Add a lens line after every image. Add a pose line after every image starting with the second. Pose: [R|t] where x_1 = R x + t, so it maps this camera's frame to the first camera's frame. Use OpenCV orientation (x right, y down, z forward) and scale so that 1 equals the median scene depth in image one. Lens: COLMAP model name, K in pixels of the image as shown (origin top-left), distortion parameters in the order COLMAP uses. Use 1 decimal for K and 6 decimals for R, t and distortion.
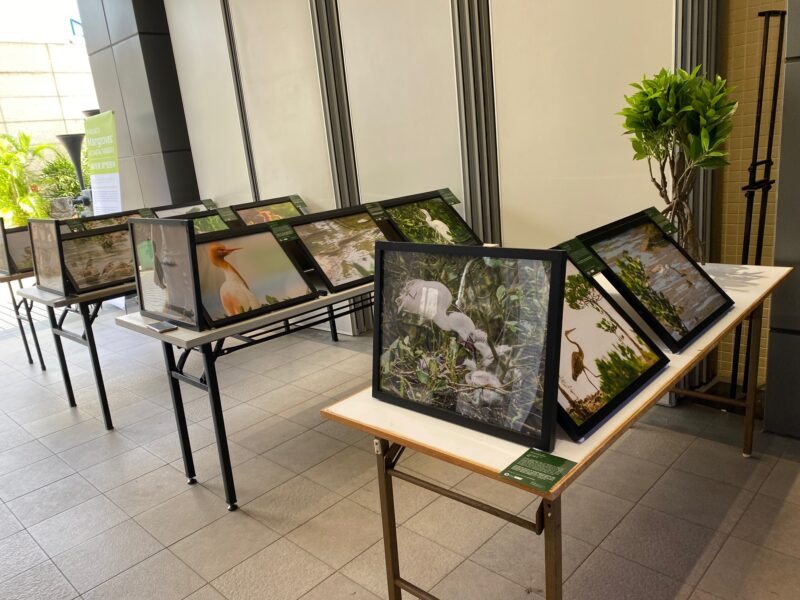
lens RADIAL K [[610.6, 0, 405.0], [0, 610.6, 301.2], [0, 0, 1]] dist [0.067706, -0.100226]
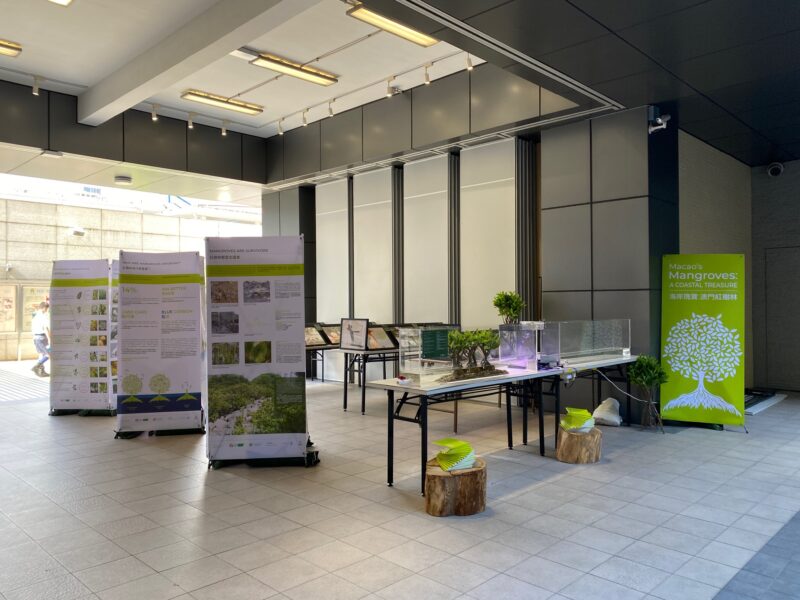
lens RADIAL K [[617.4, 0, 389.8], [0, 617.4, 297.3], [0, 0, 1]] dist [0.011201, -0.007461]
pose [[0.994933, 0.092922, -0.038380, -0.106228], [-0.099717, 0.960724, -0.258972, 0.750526], [0.012809, 0.261488, 0.965122, -2.822226]]
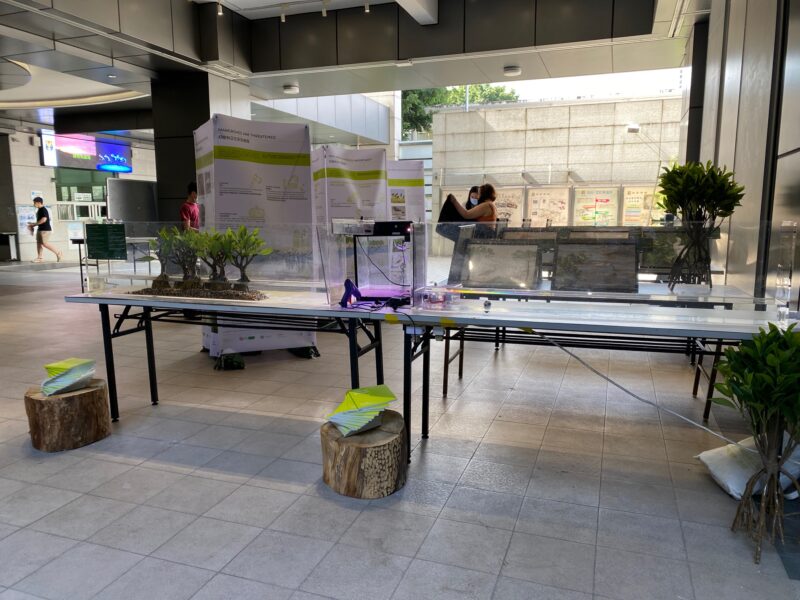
lens RADIAL K [[617.4, 0, 389.8], [0, 617.4, 297.3], [0, 0, 1]] dist [0.011201, -0.007461]
pose [[0.372277, 0.219630, -0.901760, 2.067461], [-0.264279, 0.956461, 0.123850, -0.015590], [0.889700, 0.192209, 0.414113, -0.427754]]
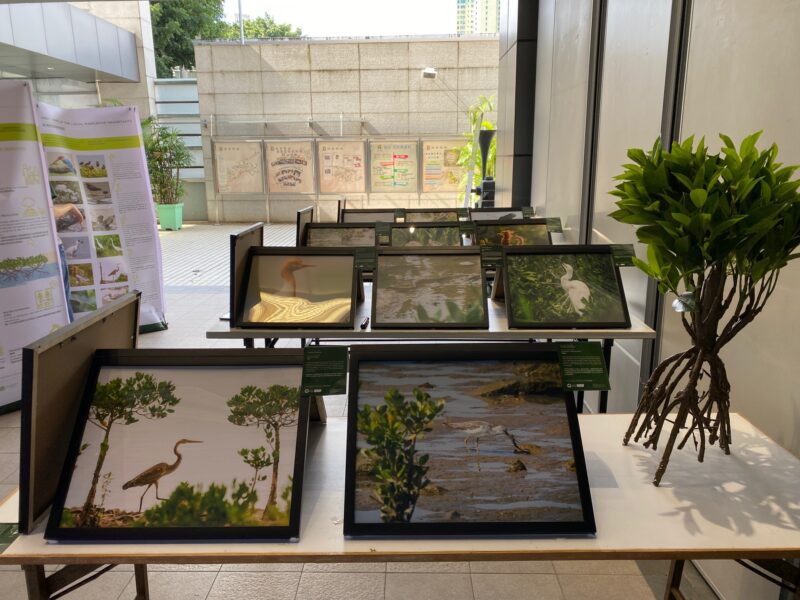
lens RADIAL K [[610.6, 0, 405.0], [0, 610.6, 301.2], [0, 0, 1]] dist [0.067706, -0.100226]
pose [[0.663254, 0.255002, -0.703610, 0.847606], [-0.238387, 0.963175, 0.124359, -0.268446], [0.709412, 0.085250, 0.699619, 0.460593]]
